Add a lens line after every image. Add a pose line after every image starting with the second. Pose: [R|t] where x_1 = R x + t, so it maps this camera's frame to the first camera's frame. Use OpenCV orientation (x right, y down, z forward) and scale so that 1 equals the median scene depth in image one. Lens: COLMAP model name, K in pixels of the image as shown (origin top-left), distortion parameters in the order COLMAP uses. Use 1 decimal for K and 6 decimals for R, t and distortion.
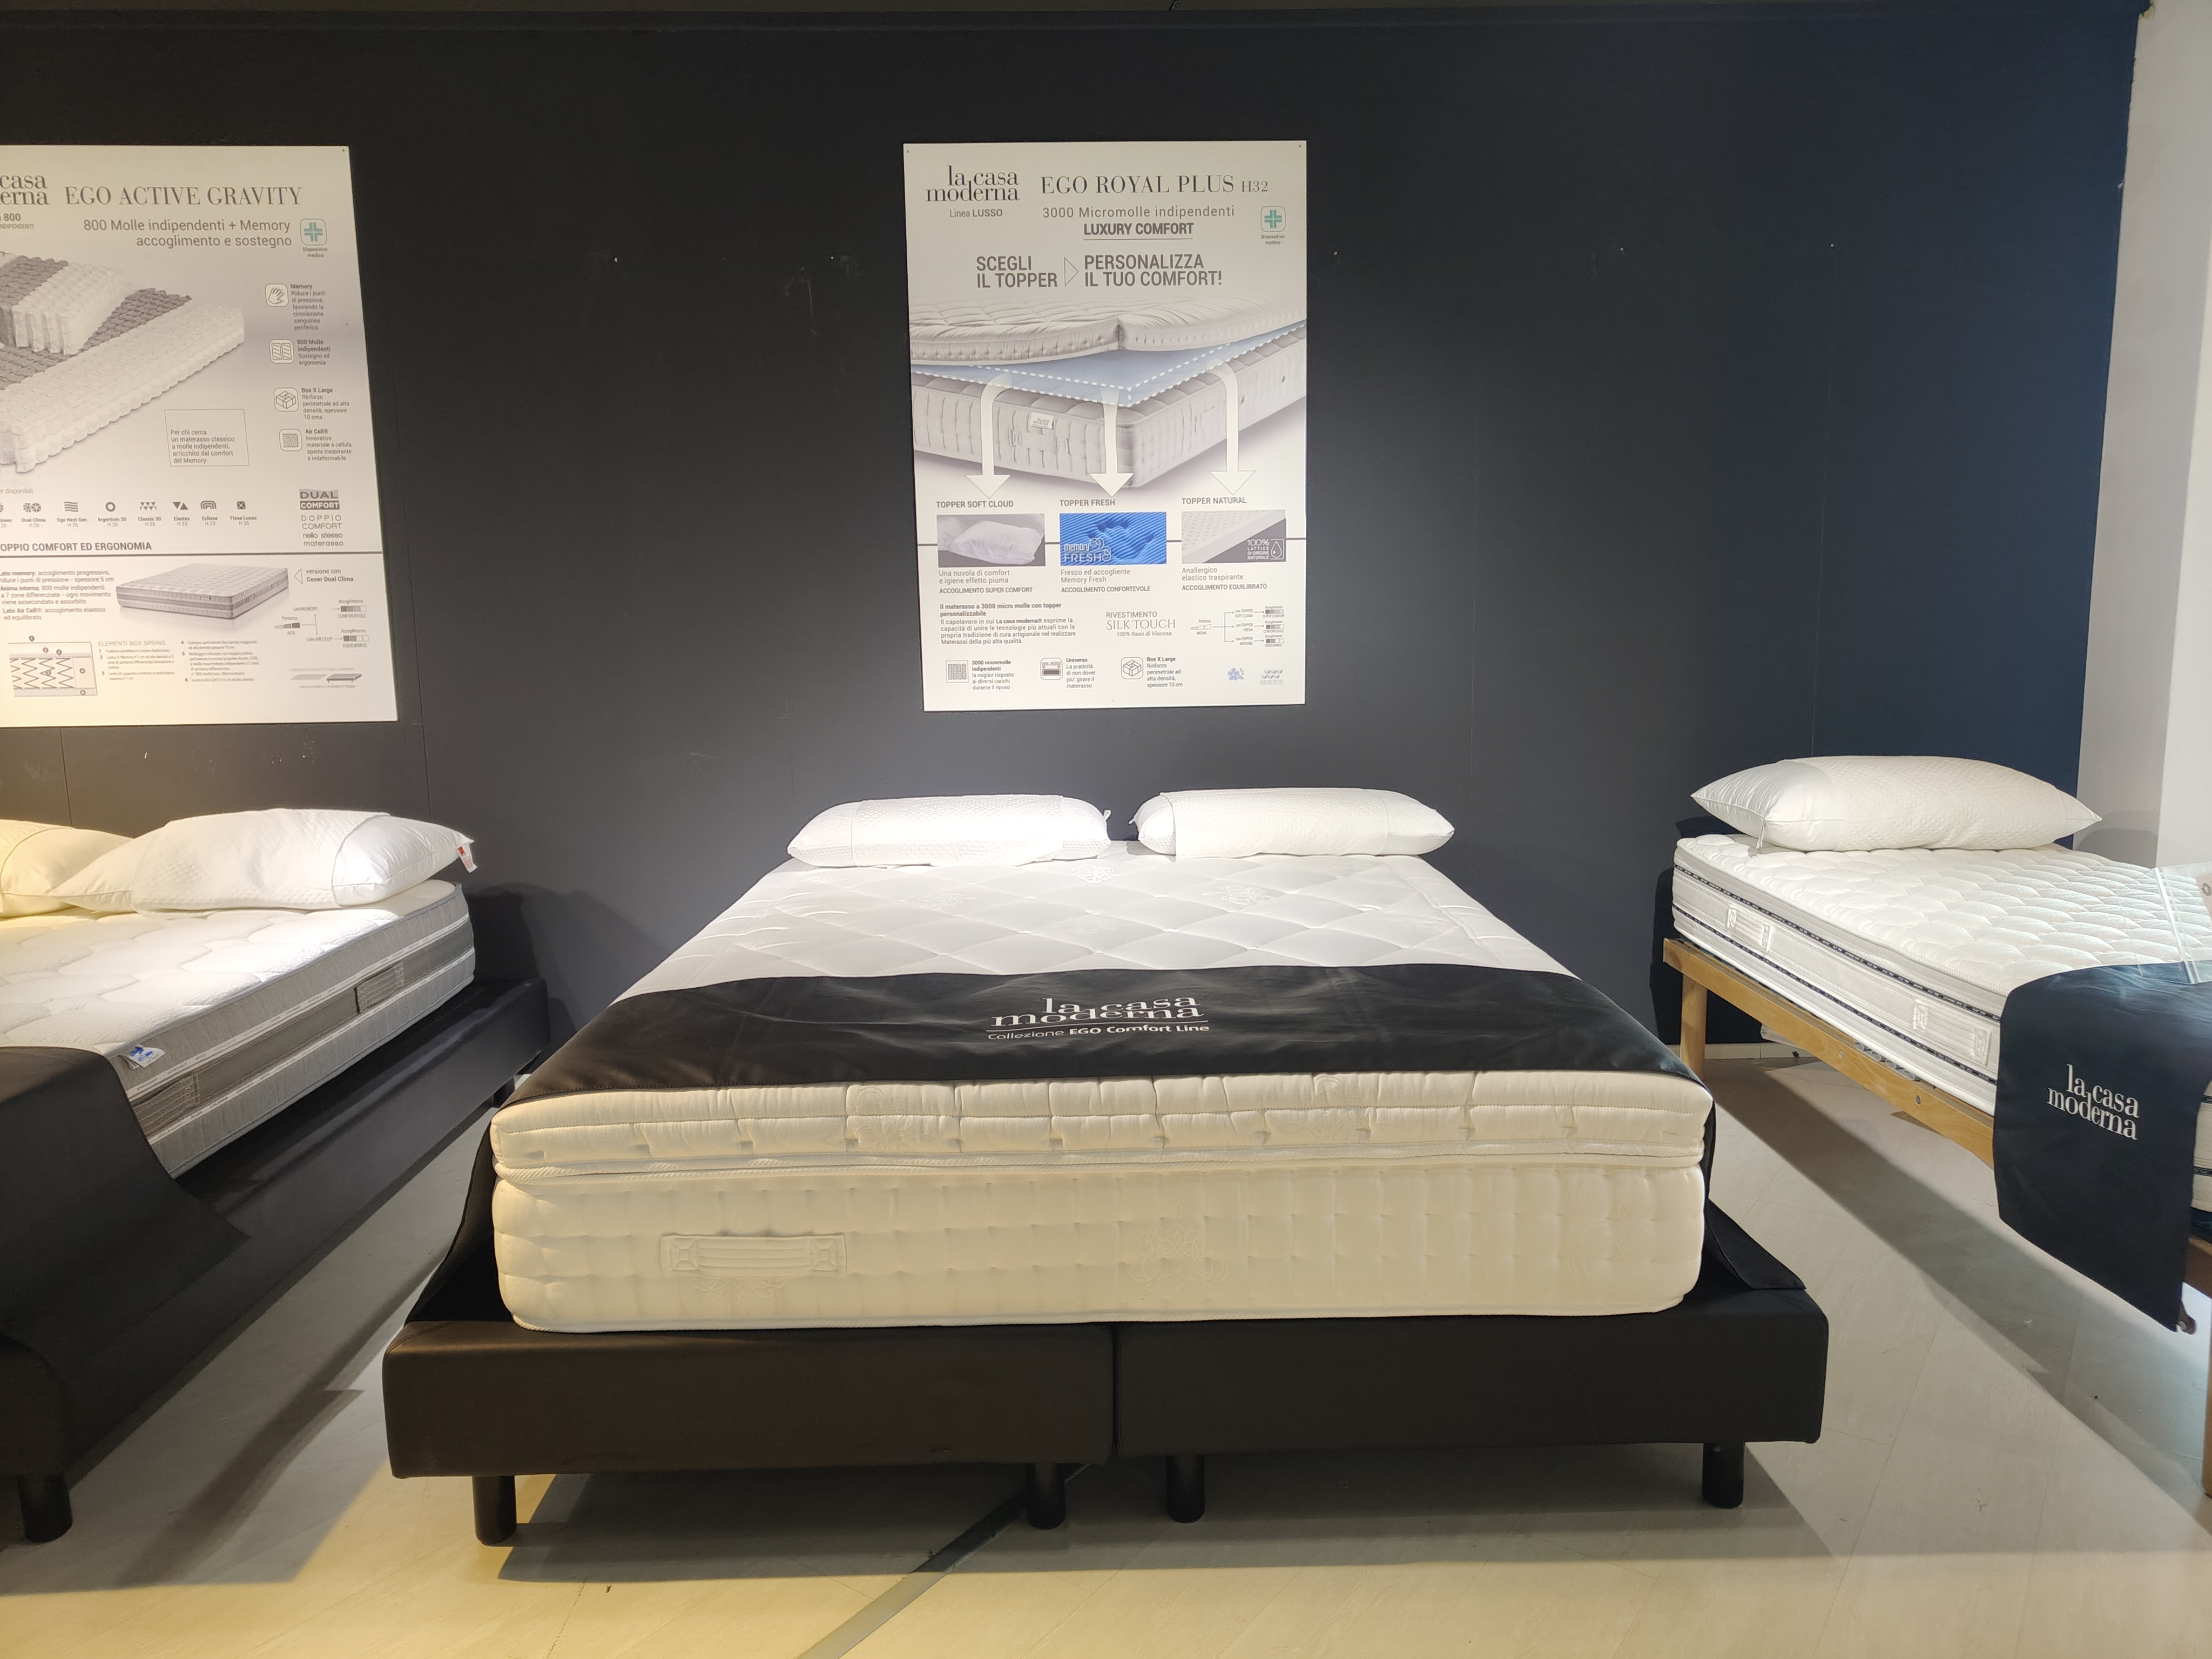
lens RADIAL K [[1539.5, 0, 1121.7], [0, 1539.5, 846.2], [0, 0, 1]] dist [0.004005, 0.005920]
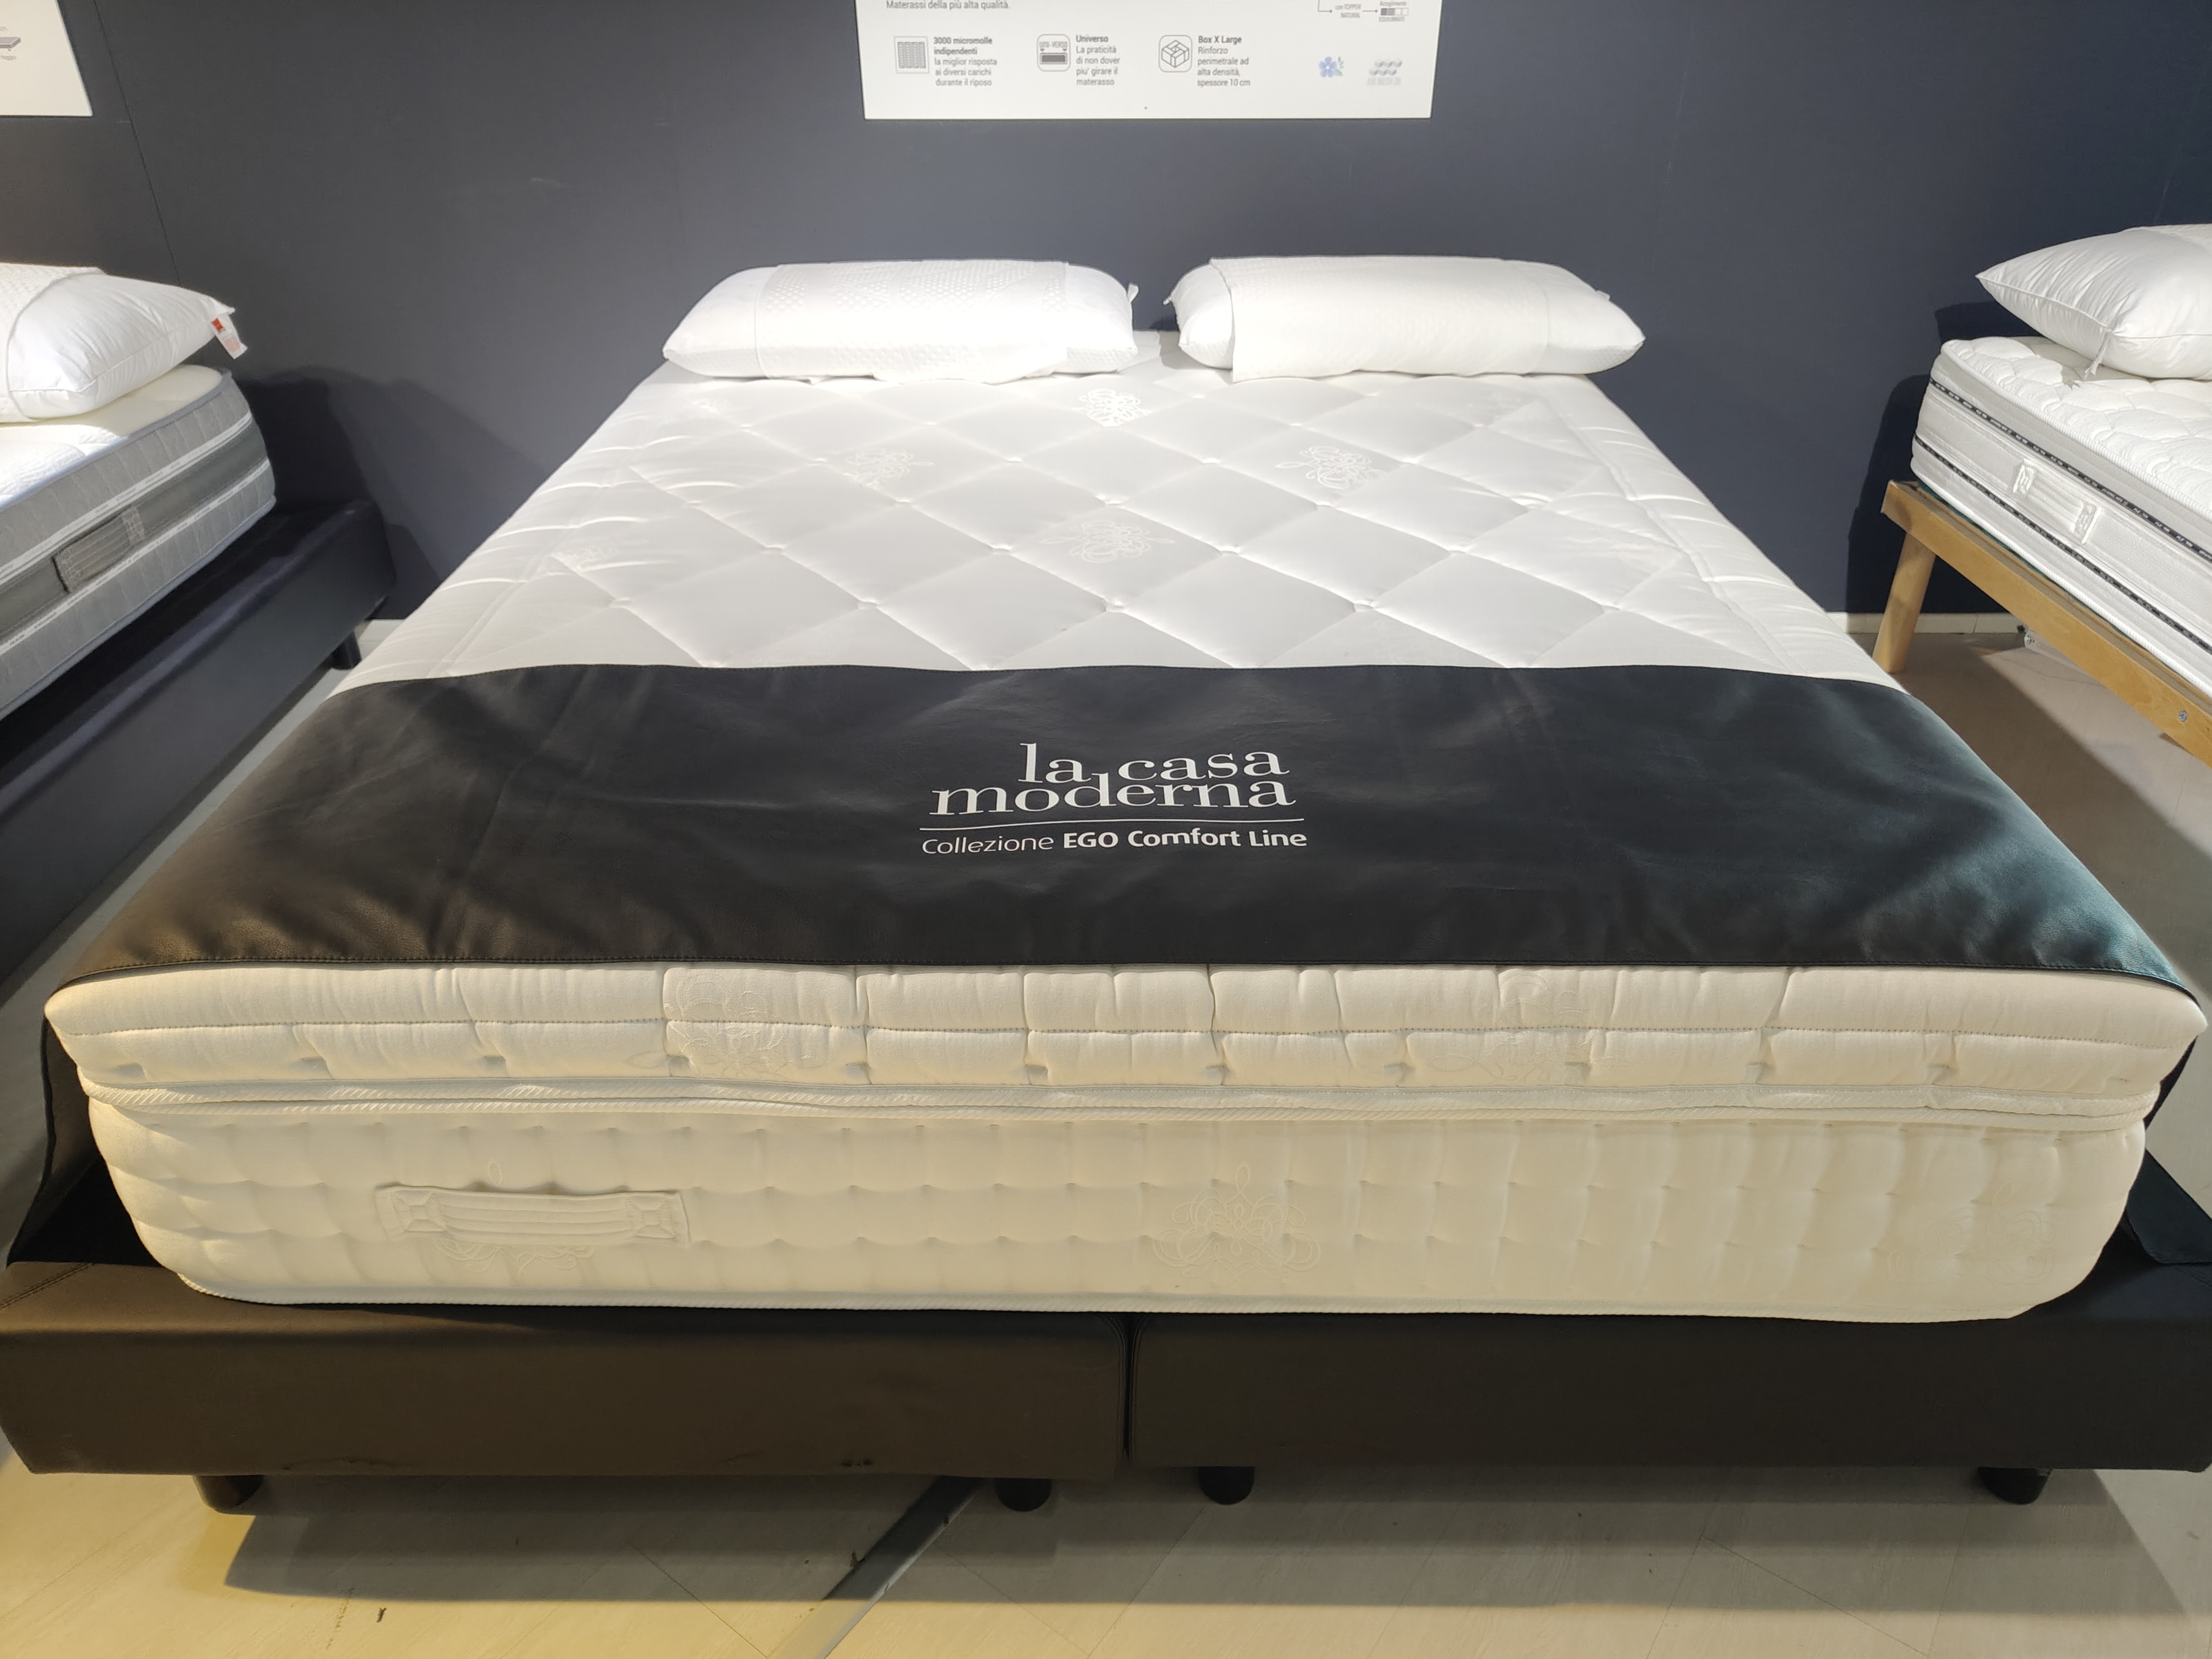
lens RADIAL K [[1539.5, 0, 1109.1], [0, 1539.5, 833.3], [0, 0, 1]] dist [0.004005, 0.005920]
pose [[0.999608, 0.025760, -0.010969, -0.006031], [-0.019774, 0.926897, 0.374793, -0.054919], [0.019822, -0.374430, 0.927043, 0.266865]]
